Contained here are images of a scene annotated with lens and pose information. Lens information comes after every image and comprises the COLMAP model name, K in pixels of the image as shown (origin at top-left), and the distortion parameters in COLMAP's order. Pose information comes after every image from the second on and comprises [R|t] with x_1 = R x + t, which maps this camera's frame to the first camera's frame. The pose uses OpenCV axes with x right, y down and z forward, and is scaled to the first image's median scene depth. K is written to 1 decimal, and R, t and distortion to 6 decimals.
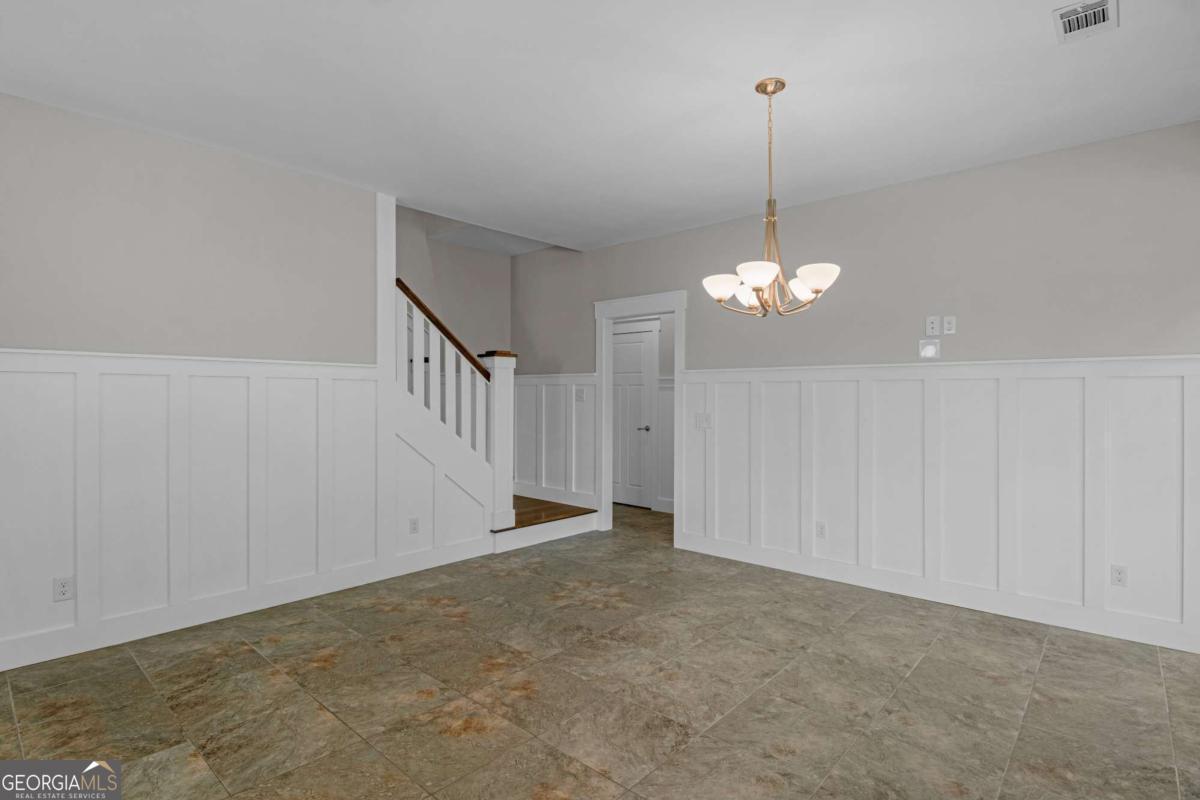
lens RADIAL K [[609.8, 0, 593.7], [0, 609.8, 393.6], [0, 0, 1]] dist [-0.001942, -0.000833]
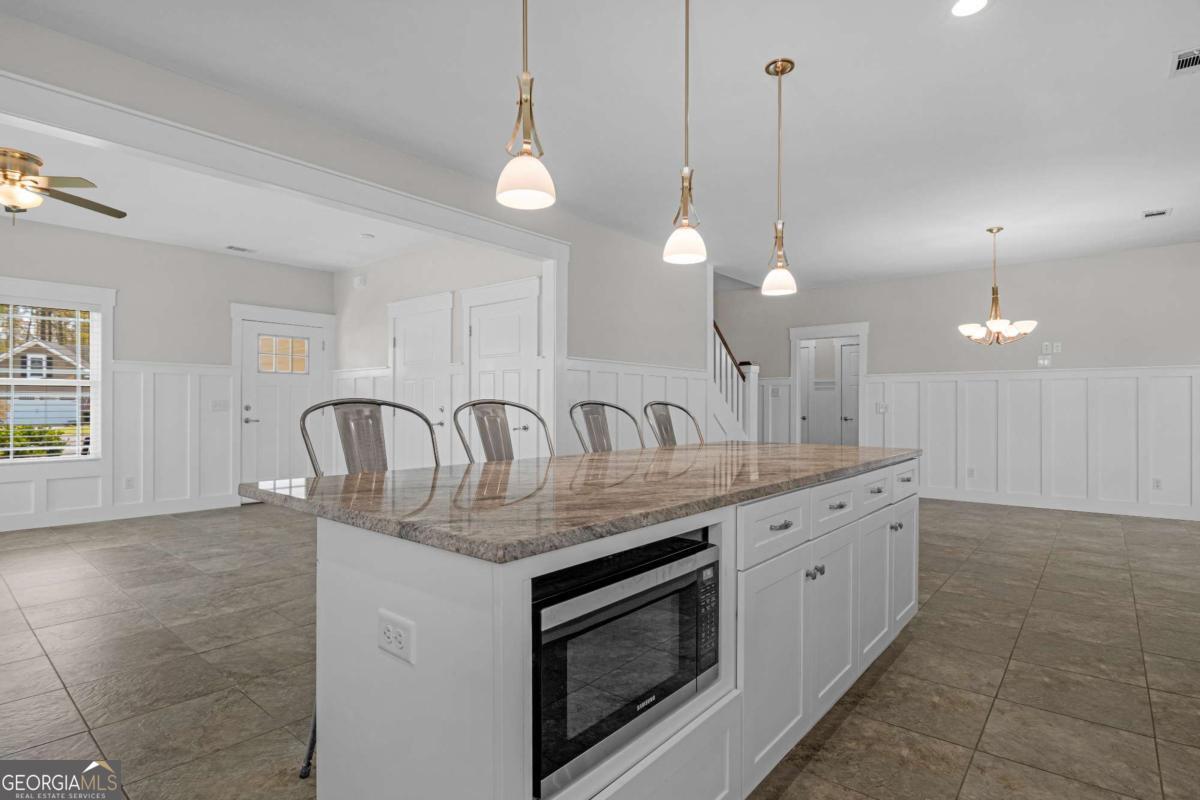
lens RADIAL K [[609.8, 0, 606.1], [0, 609.8, 404.3], [0, 0, 1]] dist [-0.001942, -0.000833]
pose [[0.999427, -0.002603, 0.033749, -0.595182], [0.002565, 0.999996, 0.001177, 0.034829], [-0.033752, -0.001090, 0.999430, -0.539688]]
